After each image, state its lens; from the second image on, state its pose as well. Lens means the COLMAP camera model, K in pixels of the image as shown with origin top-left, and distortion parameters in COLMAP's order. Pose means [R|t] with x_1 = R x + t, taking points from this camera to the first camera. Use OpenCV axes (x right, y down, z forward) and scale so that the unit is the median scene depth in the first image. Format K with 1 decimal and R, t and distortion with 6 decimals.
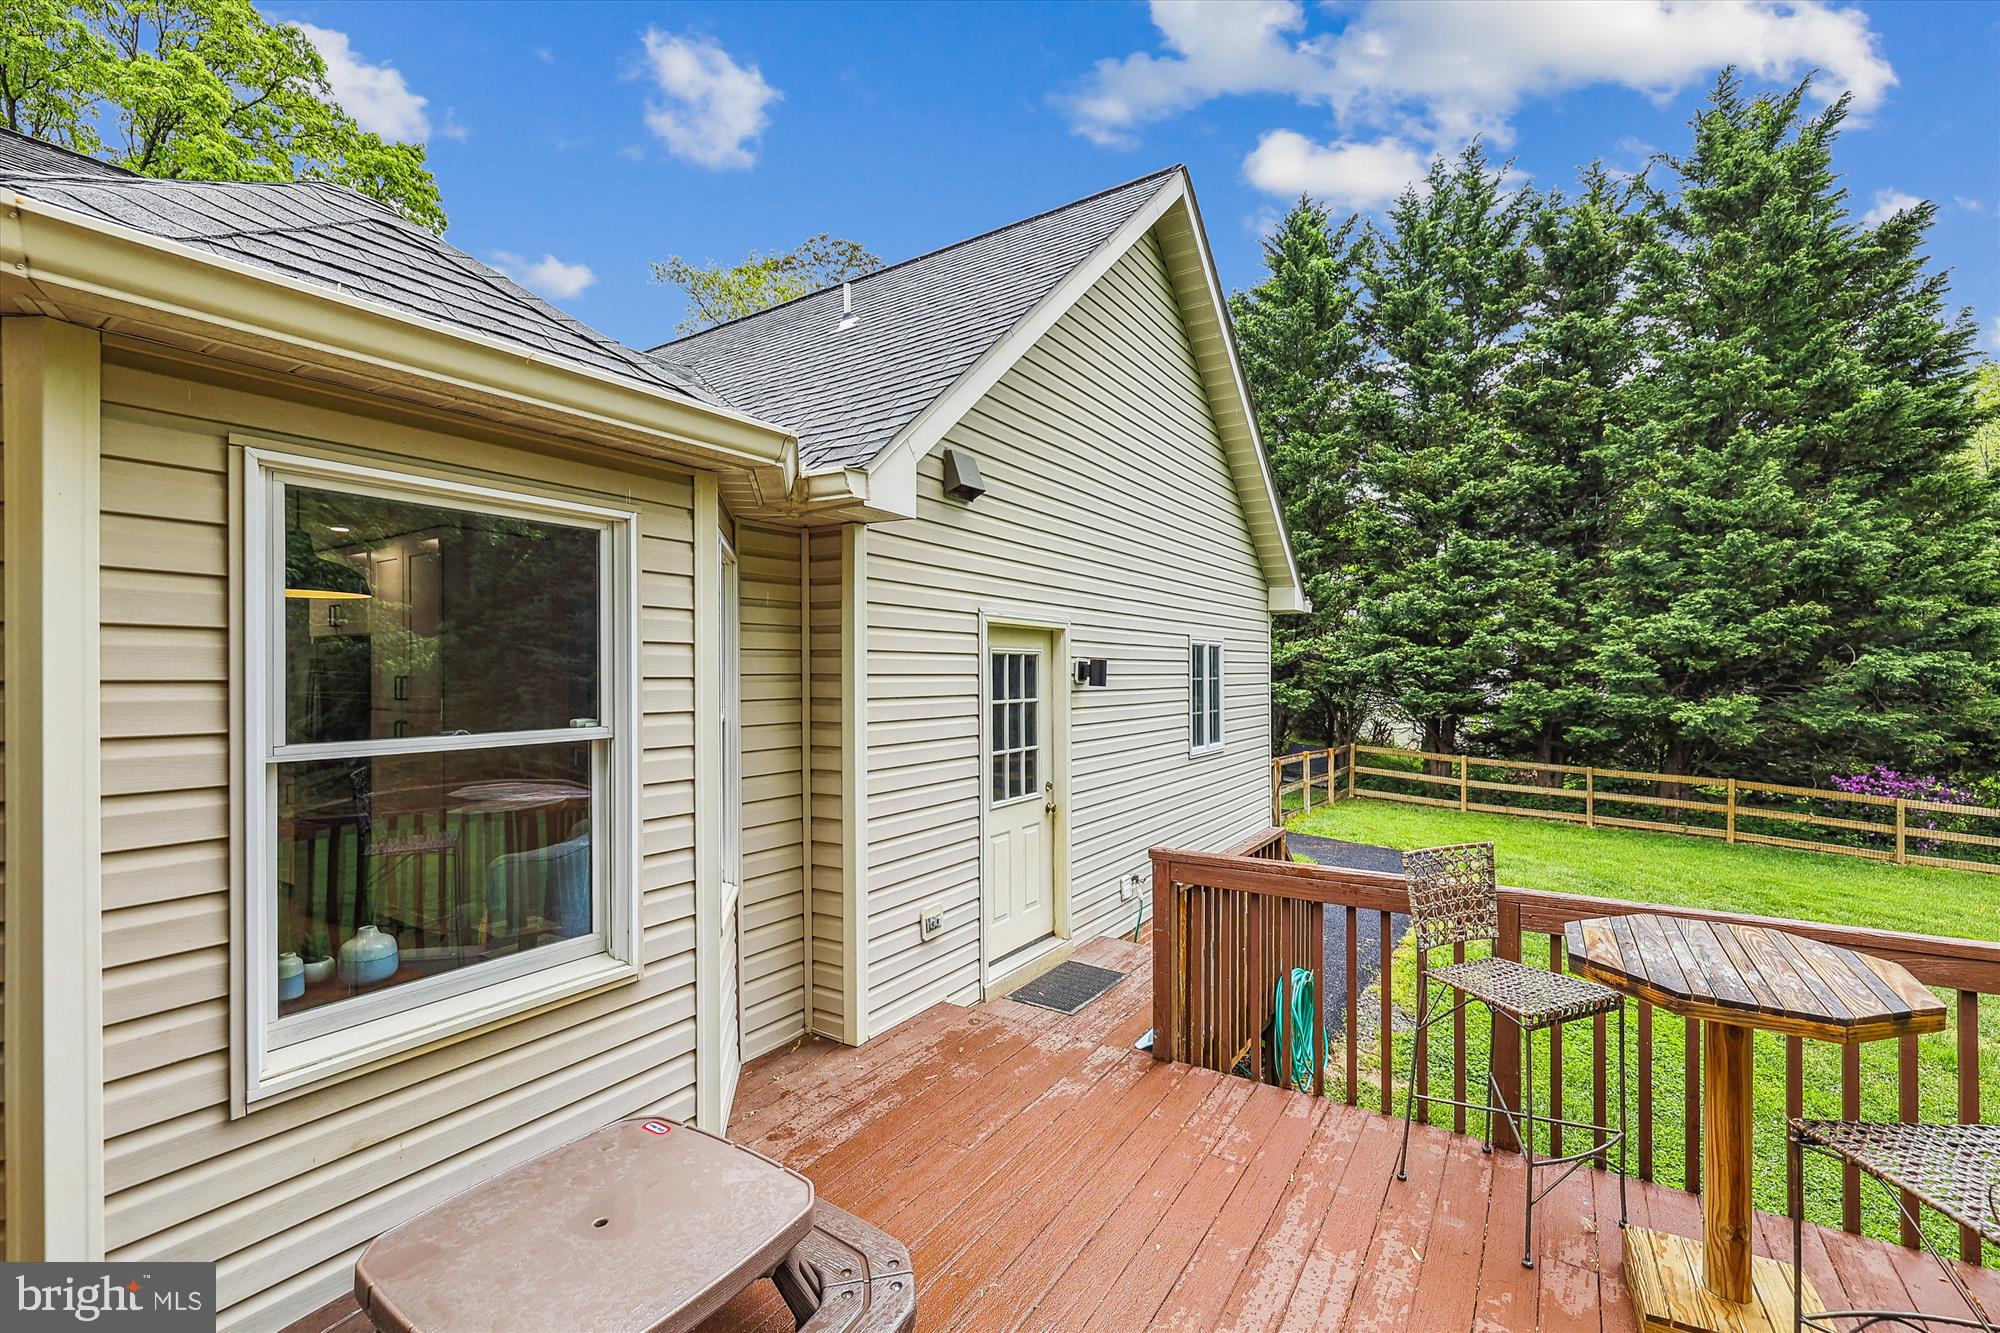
lens RADIAL K [[878.6, 0, 1000.6], [0, 878.6, 677.3], [0, 0, 1]] dist [-0.001243, 0.000188]
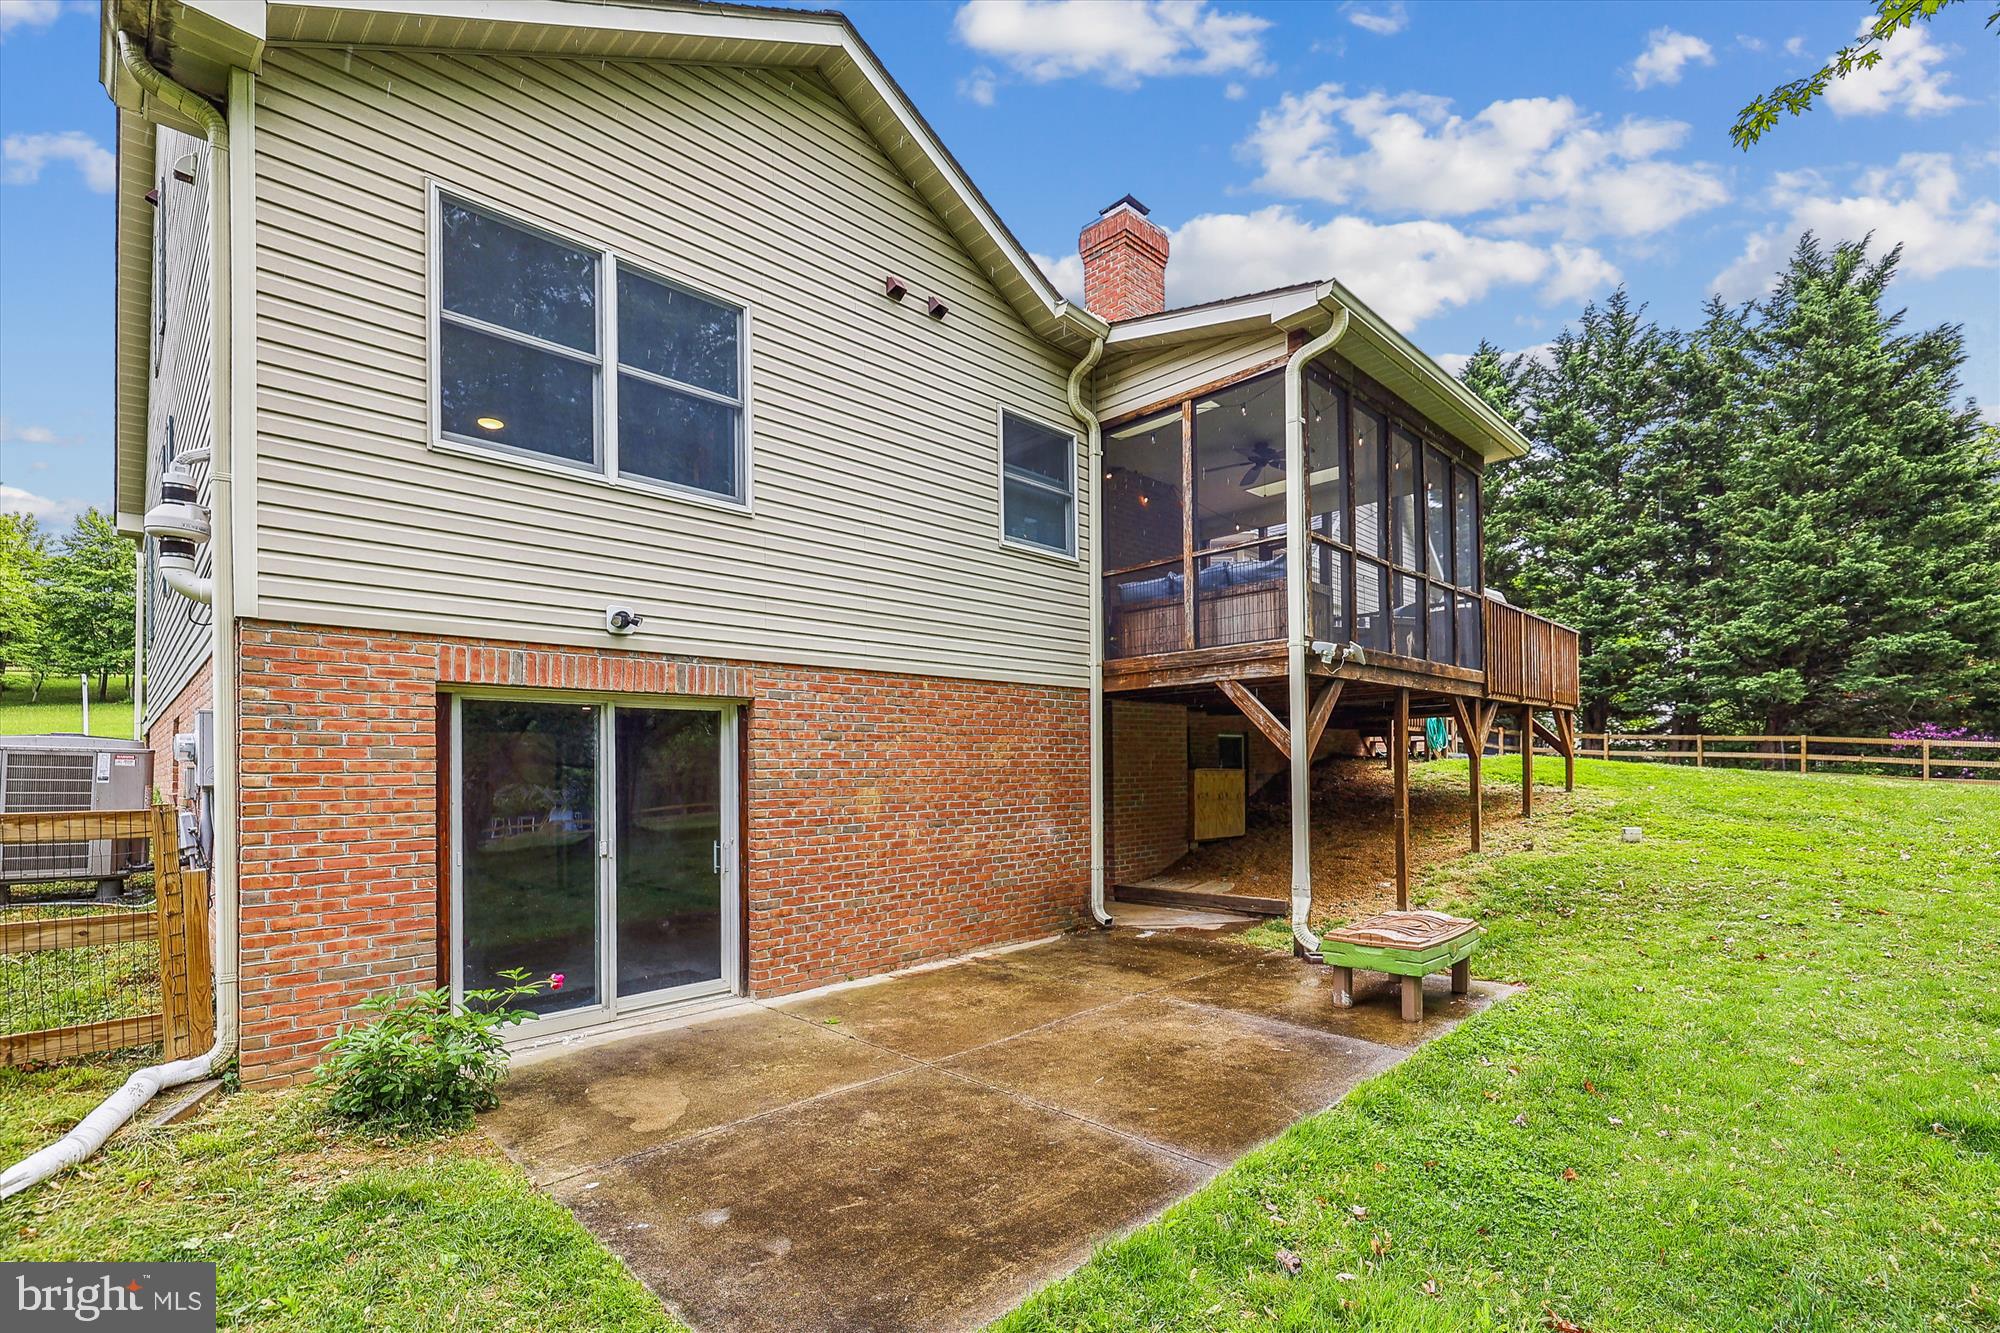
lens RADIAL K [[878.6, 0, 1003.5], [0, 878.6, 768.3], [0, 0, 1]] dist [-0.001243, 0.000188]
pose [[0.978412, -0.011346, -0.206352, -0.163477], [0.010744, 0.999934, -0.004034, 0.172778], [0.206384, 0.001730, 0.978470, -0.724257]]
